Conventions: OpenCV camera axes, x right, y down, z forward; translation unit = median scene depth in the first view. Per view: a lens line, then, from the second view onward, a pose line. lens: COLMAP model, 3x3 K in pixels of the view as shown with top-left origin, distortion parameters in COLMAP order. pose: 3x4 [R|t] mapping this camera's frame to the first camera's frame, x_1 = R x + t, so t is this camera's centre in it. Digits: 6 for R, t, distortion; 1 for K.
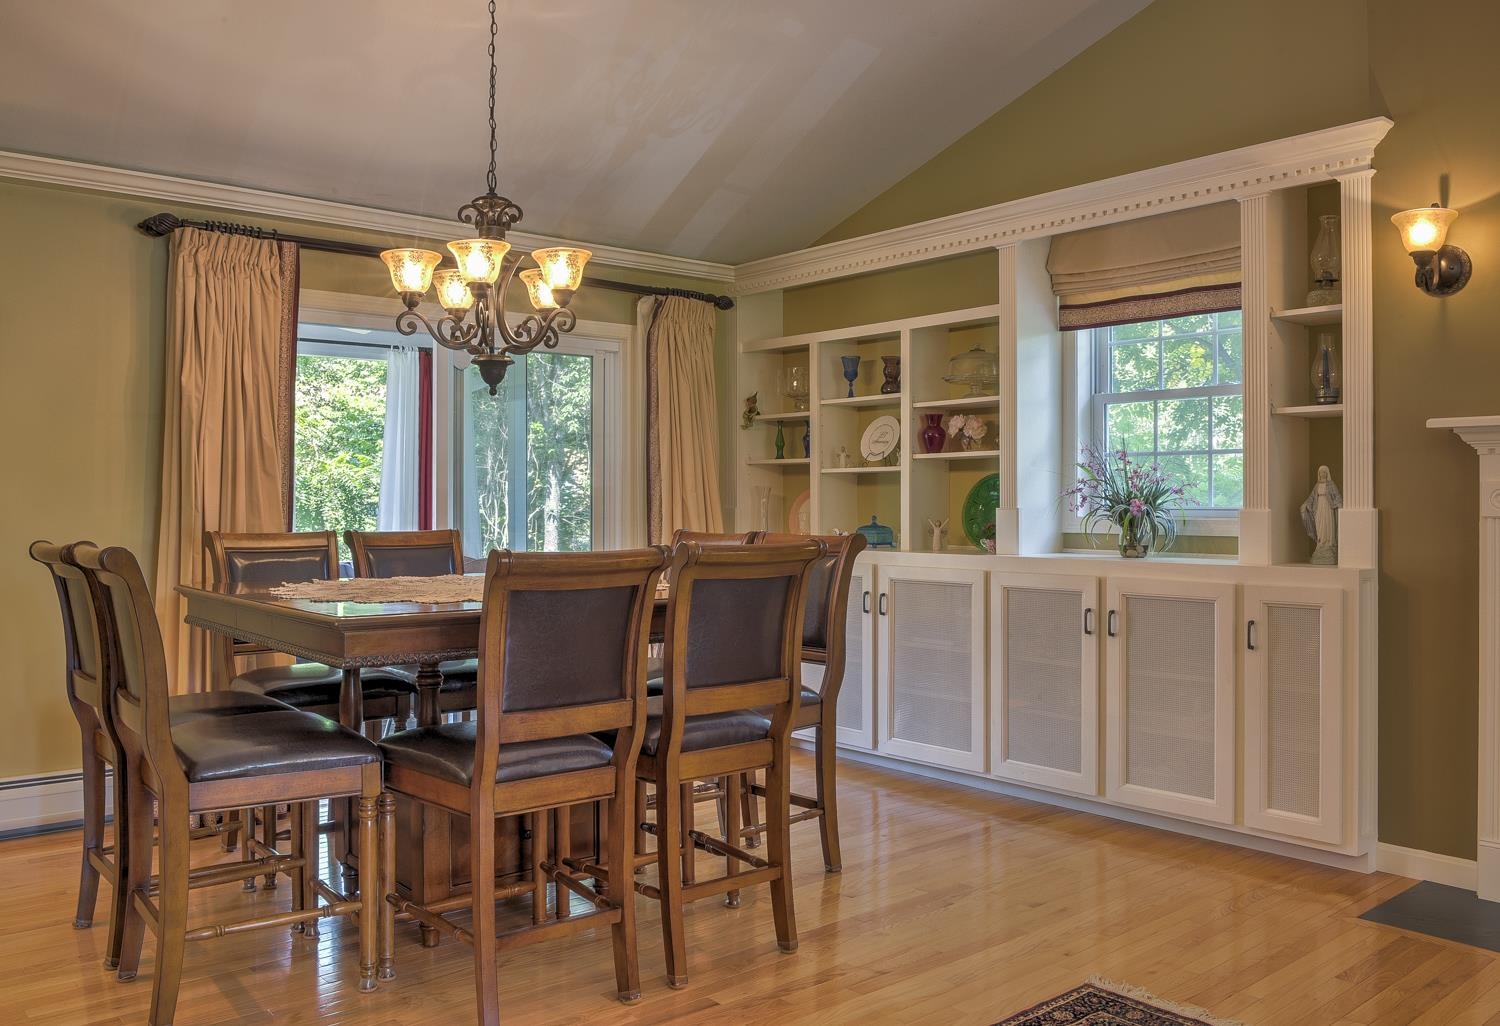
lens RADIAL K [[1188.9, 0, 745.7], [0, 1188.9, 498.0], [0, 0, 1]] dist [-0.027709, -0.014074]
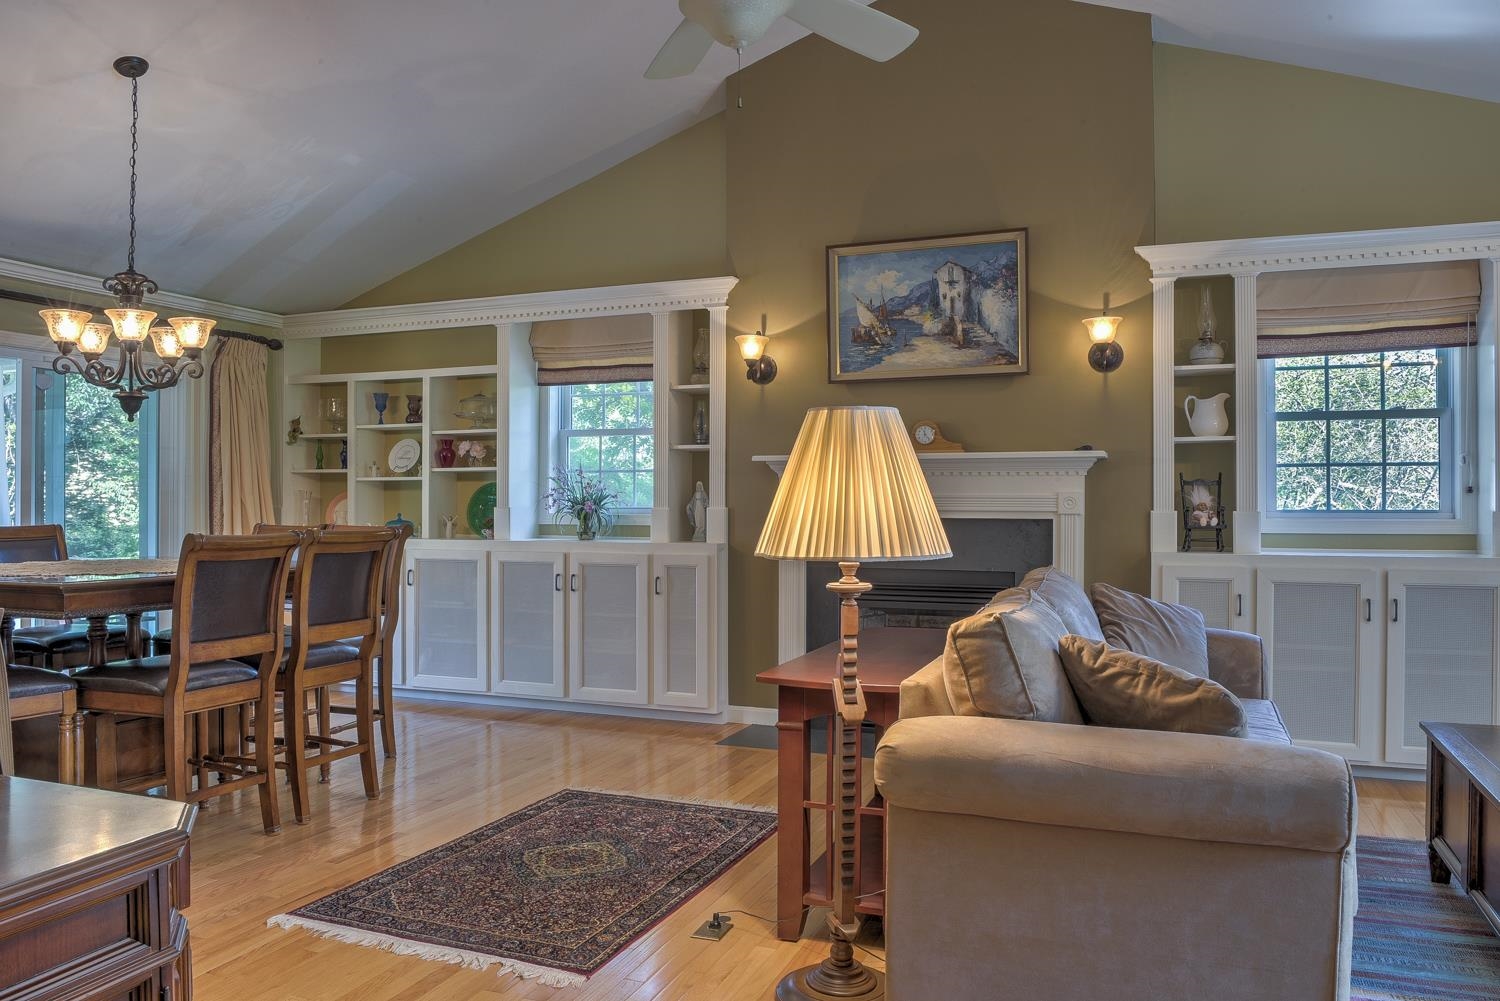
lens RADIAL K [[1082.7, 0, 711.4], [0, 1082.7, 499.5], [0, 0, 1]] dist [-0.052675, 0.001756]
pose [[0.903451, 0.003731, 0.428676, -0.137105], [-0.003652, 0.999993, -0.001007, -0.000732], [-0.428677, -0.000656, 0.903458, -0.358997]]
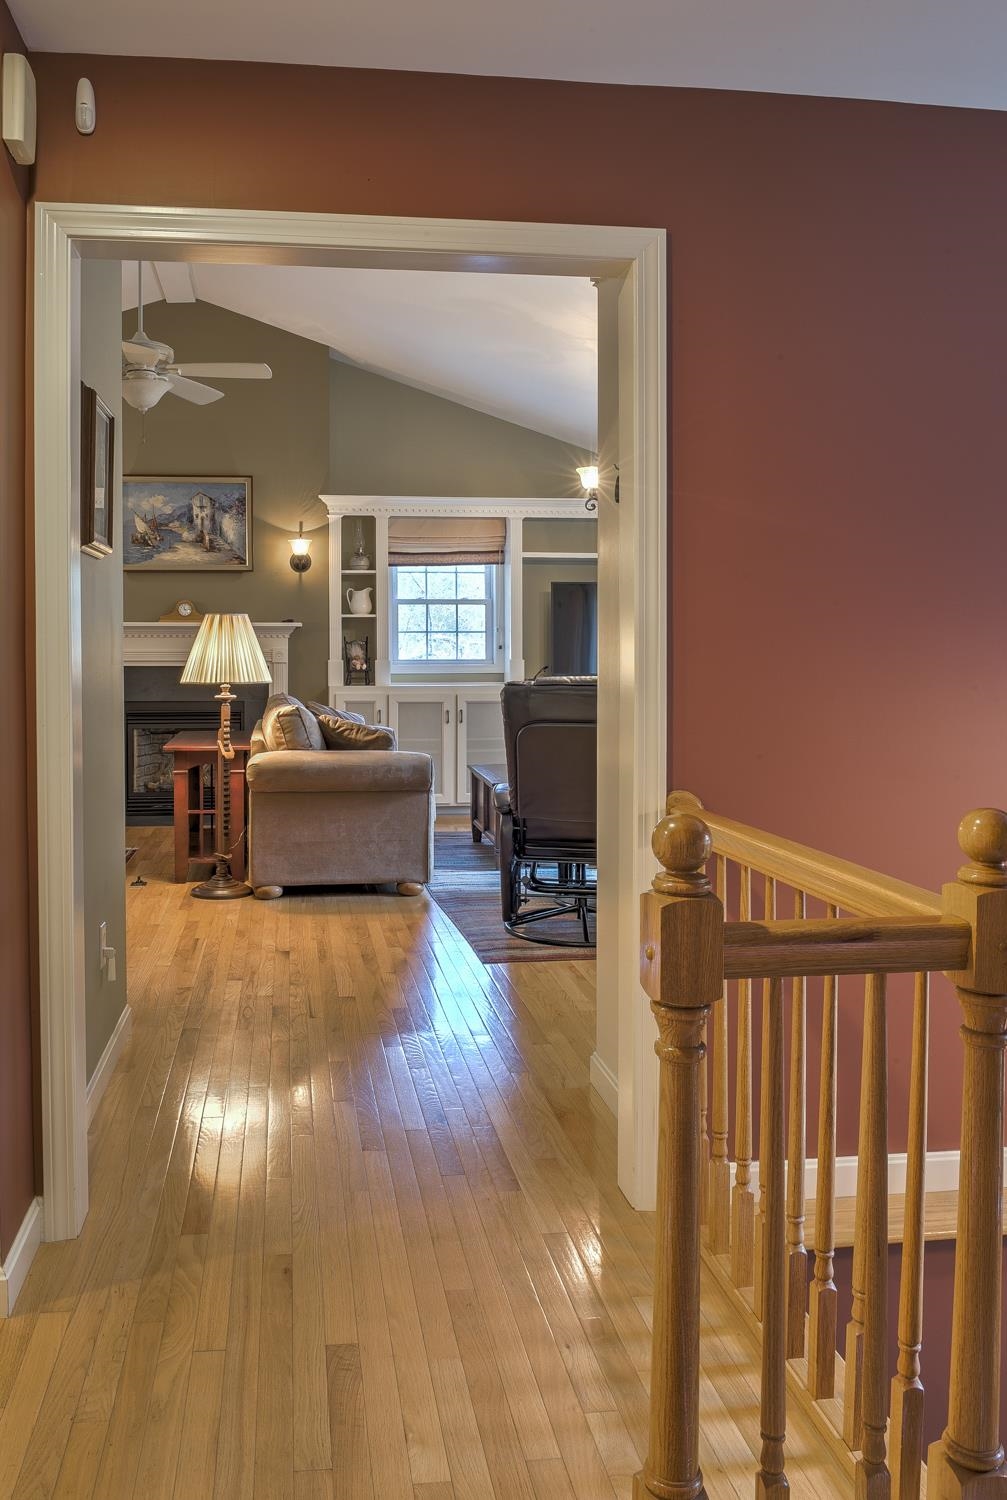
lens RADIAL K [[1475.1, 0, 501.5], [0, 1475.1, 746.7], [0, 0, 1]] dist [-0.002026, 0.000000]
pose [[0.529840, -0.054396, 0.846352, -4.842033], [-0.002759, 0.997825, 0.065859, -0.045649], [-0.848093, -0.037230, 0.528537, -3.684144]]
